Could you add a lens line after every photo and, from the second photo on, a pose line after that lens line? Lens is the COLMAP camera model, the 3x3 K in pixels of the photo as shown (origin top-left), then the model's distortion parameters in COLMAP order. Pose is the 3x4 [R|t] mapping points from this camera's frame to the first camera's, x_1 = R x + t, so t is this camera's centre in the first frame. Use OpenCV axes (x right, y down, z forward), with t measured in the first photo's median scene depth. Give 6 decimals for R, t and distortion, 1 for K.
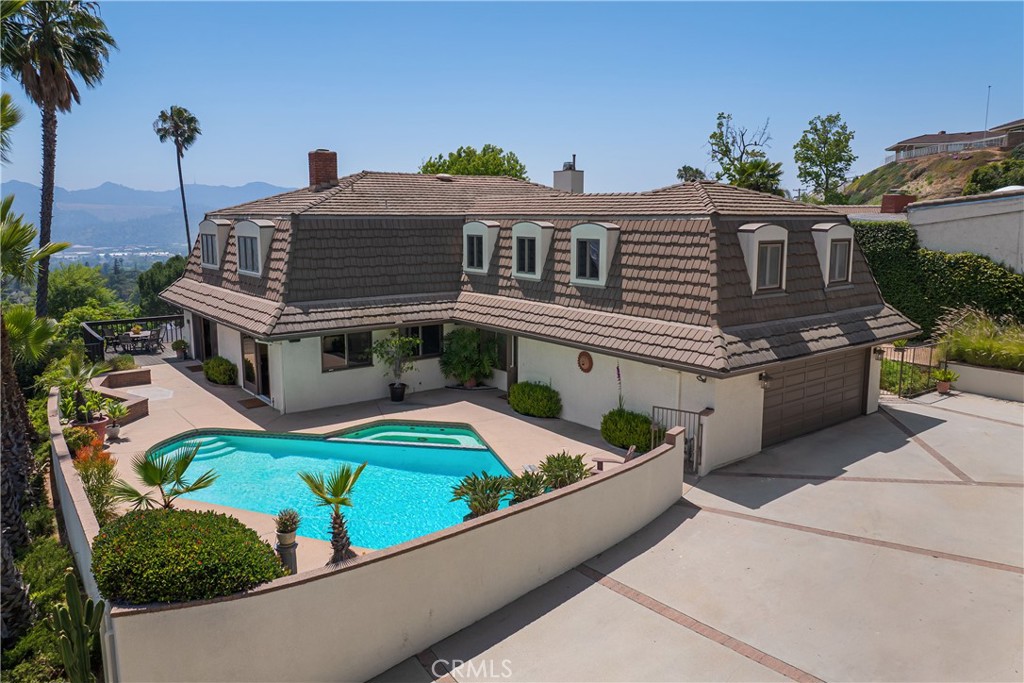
lens RADIAL K [[735.5, 0, 533.0], [0, 735.5, 330.9], [0, 0, 1]] dist [-0.055054, 0.010216]
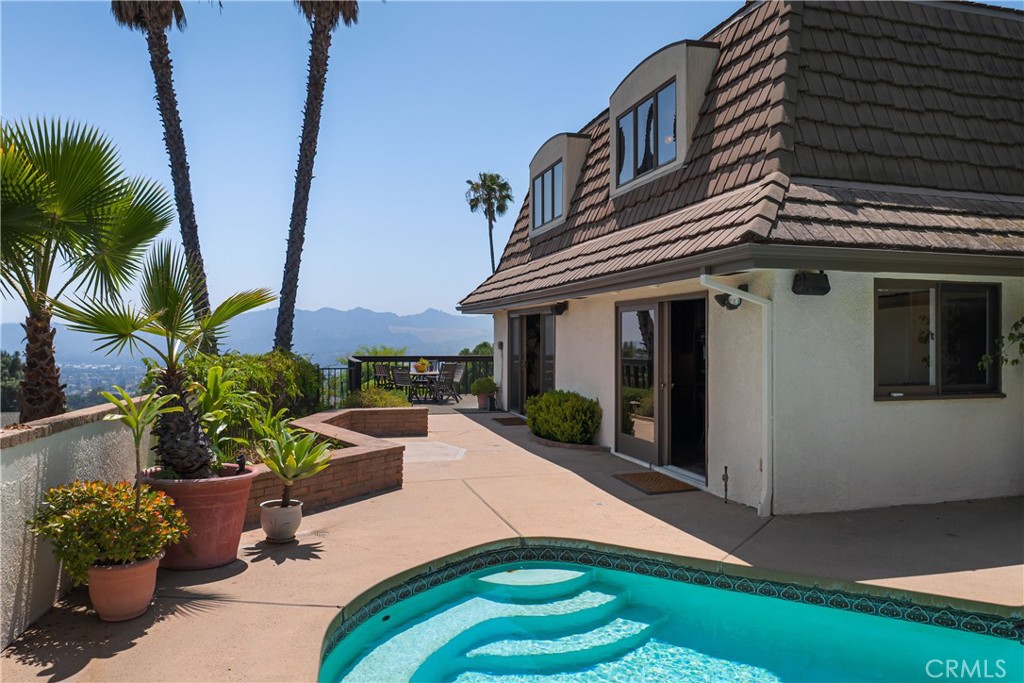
lens RADIAL K [[722.3, 0, 512.0], [0, 722.3, 341.5], [0, 0, 1]] dist [-0.008449, -0.002994]
pose [[0.915210, -0.007280, -0.402911, -0.307132], [-0.056342, 0.987704, -0.145828, 0.087615], [0.399019, 0.156164, 0.903547, 0.634288]]
